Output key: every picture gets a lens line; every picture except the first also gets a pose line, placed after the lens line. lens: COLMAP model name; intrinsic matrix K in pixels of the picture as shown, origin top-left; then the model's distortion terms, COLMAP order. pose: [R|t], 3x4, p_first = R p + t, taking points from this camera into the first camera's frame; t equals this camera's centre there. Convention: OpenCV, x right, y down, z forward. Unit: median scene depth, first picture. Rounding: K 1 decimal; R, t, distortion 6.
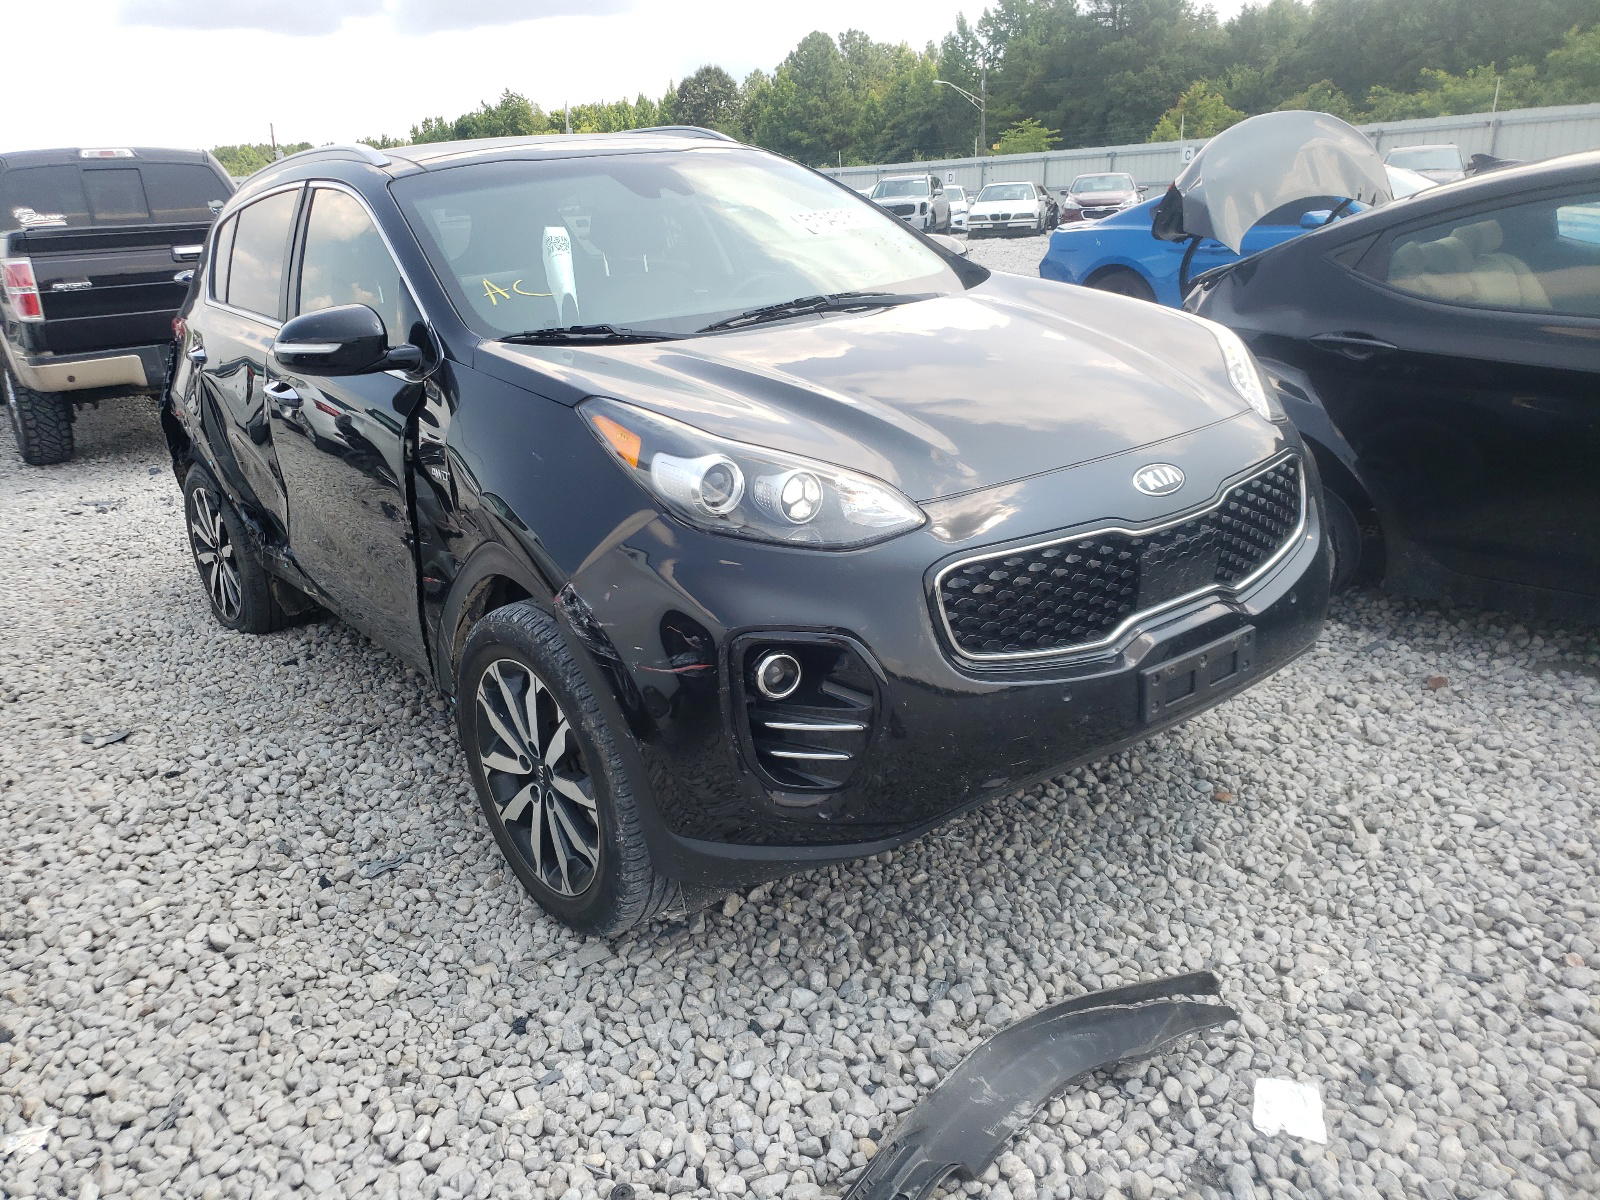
lens RADIAL K [[1225.7, 0, 803.9], [0, 1225.7, 605.9], [0, 0, 1]] dist [-0.001182, 0.011413]
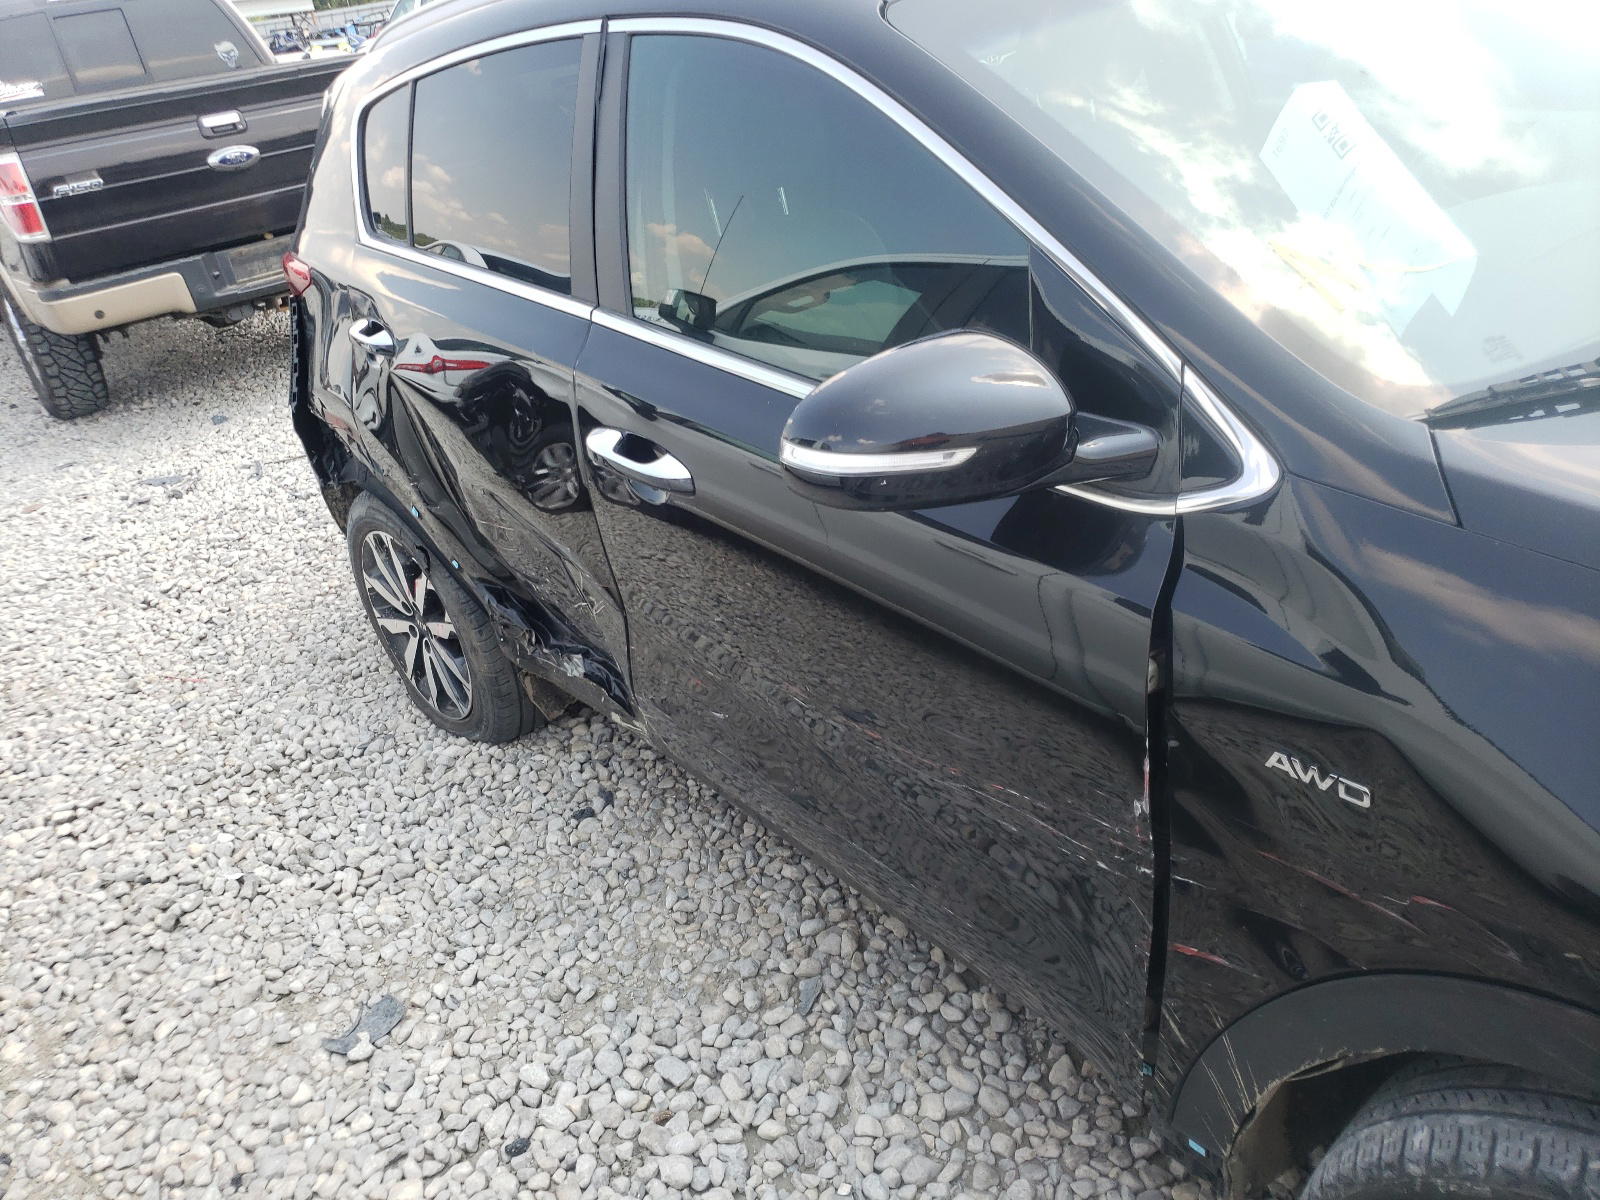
lens RADIAL K [[1225.7, 0, 794.2], [0, 1225.7, 596.4], [0, 0, 1]] dist [-0.001182, 0.011413]
pose [[0.996283, -0.084017, -0.018984, -0.177036], [0.085918, 0.984994, 0.149686, -0.093265], [0.006123, -0.150761, 0.988551, 0.238062]]
